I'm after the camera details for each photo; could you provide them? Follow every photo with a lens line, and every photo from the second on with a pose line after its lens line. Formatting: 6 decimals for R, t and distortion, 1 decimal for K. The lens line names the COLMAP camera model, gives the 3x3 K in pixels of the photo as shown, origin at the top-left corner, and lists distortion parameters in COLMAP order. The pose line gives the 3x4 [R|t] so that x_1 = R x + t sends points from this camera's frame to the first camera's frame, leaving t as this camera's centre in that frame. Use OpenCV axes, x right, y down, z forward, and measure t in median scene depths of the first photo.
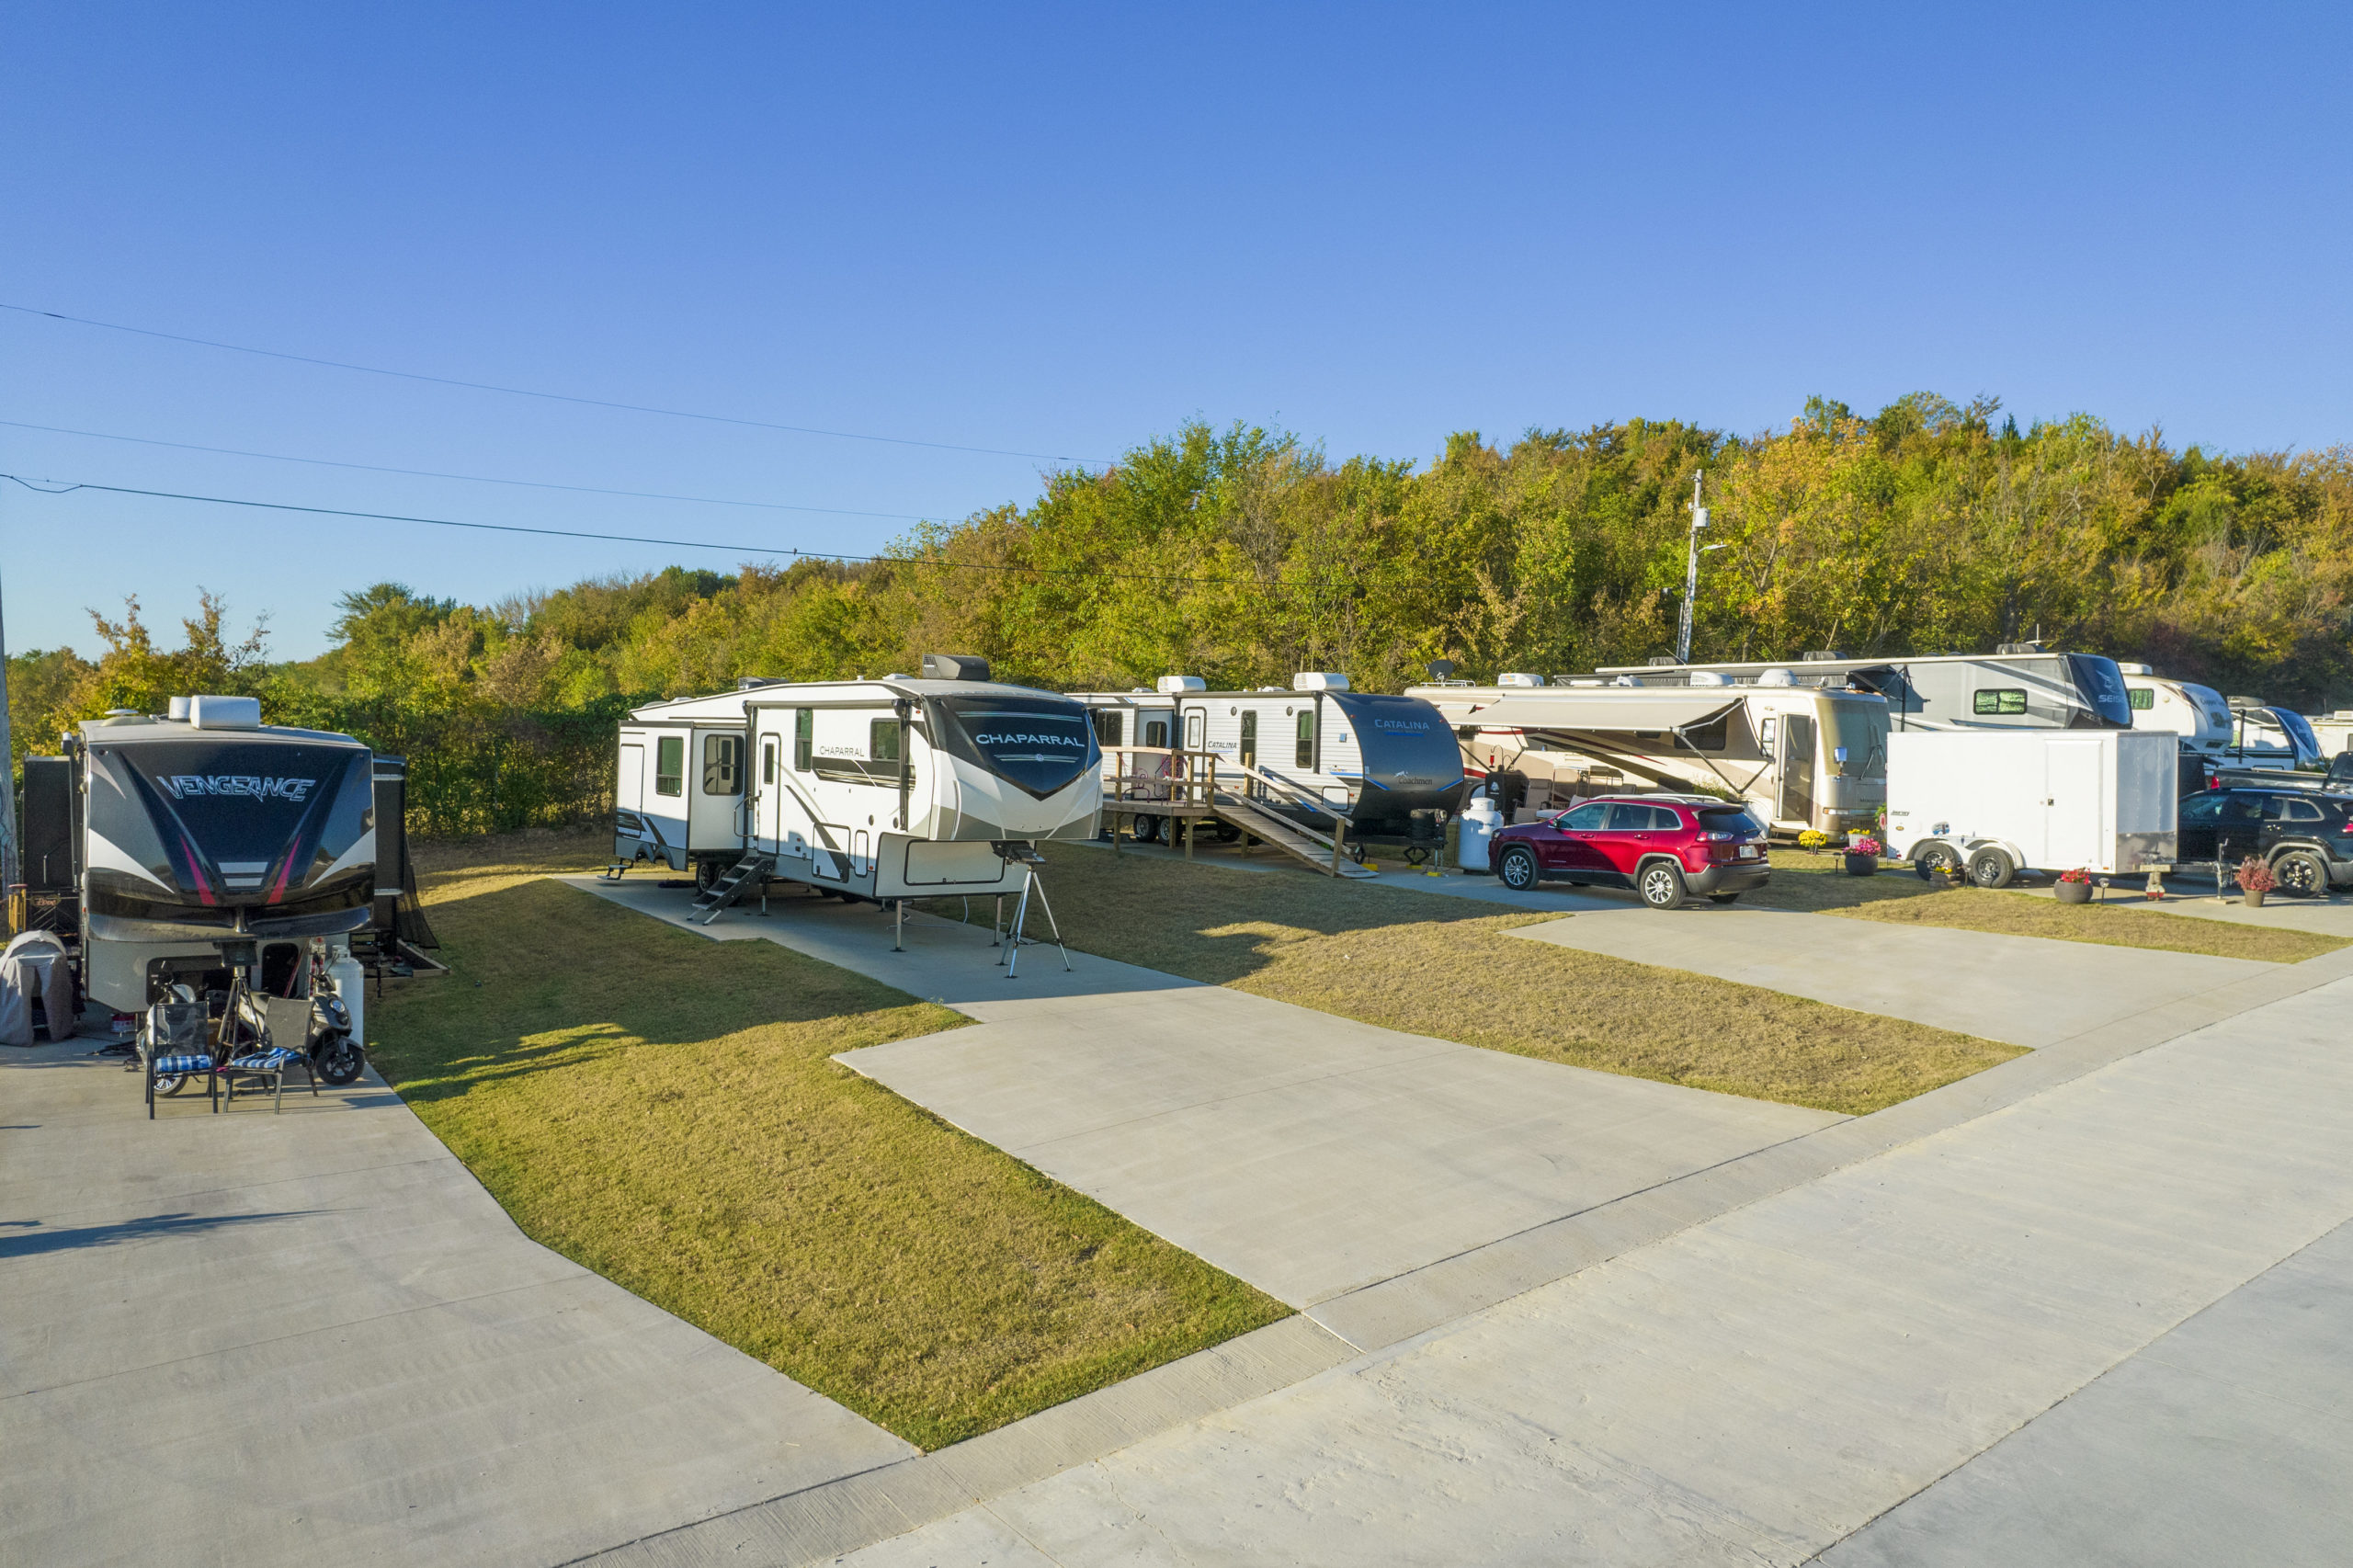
lens RADIAL K [[1513.0, 0, 1176.5], [0, 1513.0, 784.0], [0, 0, 1]] dist [-0.056598, 0.034275]
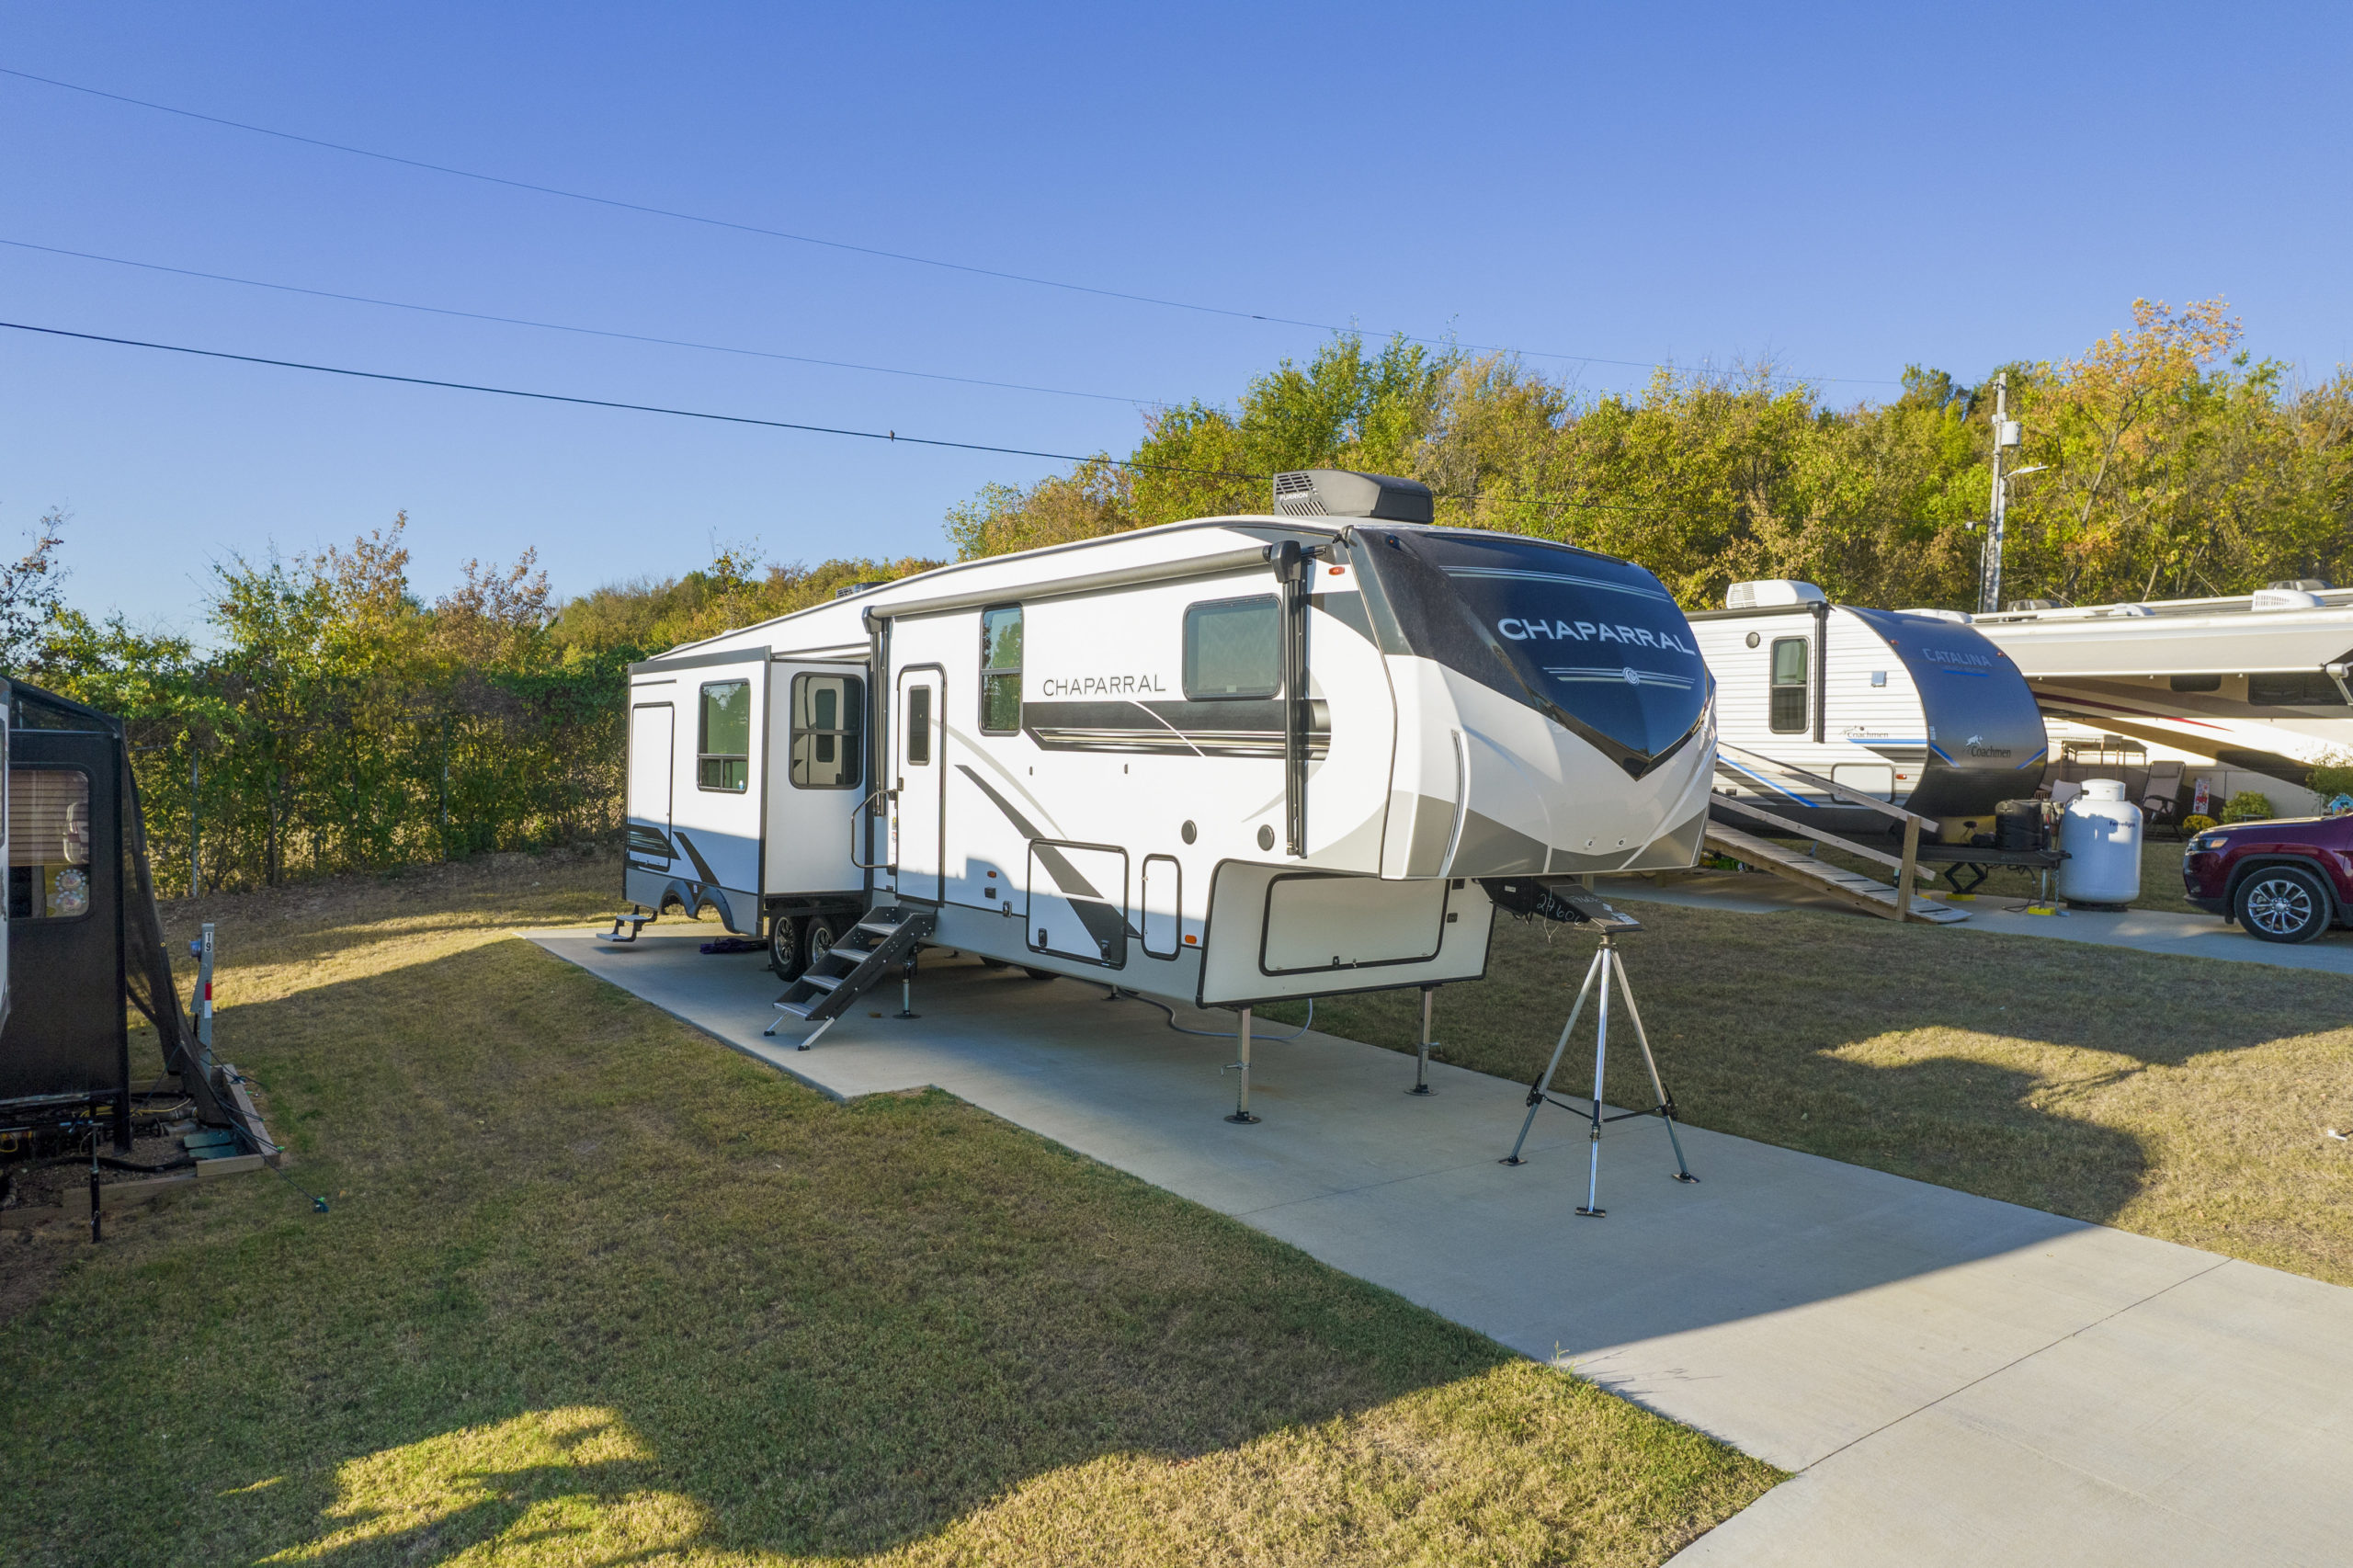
lens RADIAL K [[1513.0, 0, 1176.5], [0, 1513.0, 784.0], [0, 0, 1]] dist [-0.056598, 0.034275]
pose [[0.999795, -0.014495, -0.014139, -0.172290], [0.014405, 0.999875, -0.006462, 0.010808], [0.014231, 0.006257, 0.999879, 0.478110]]
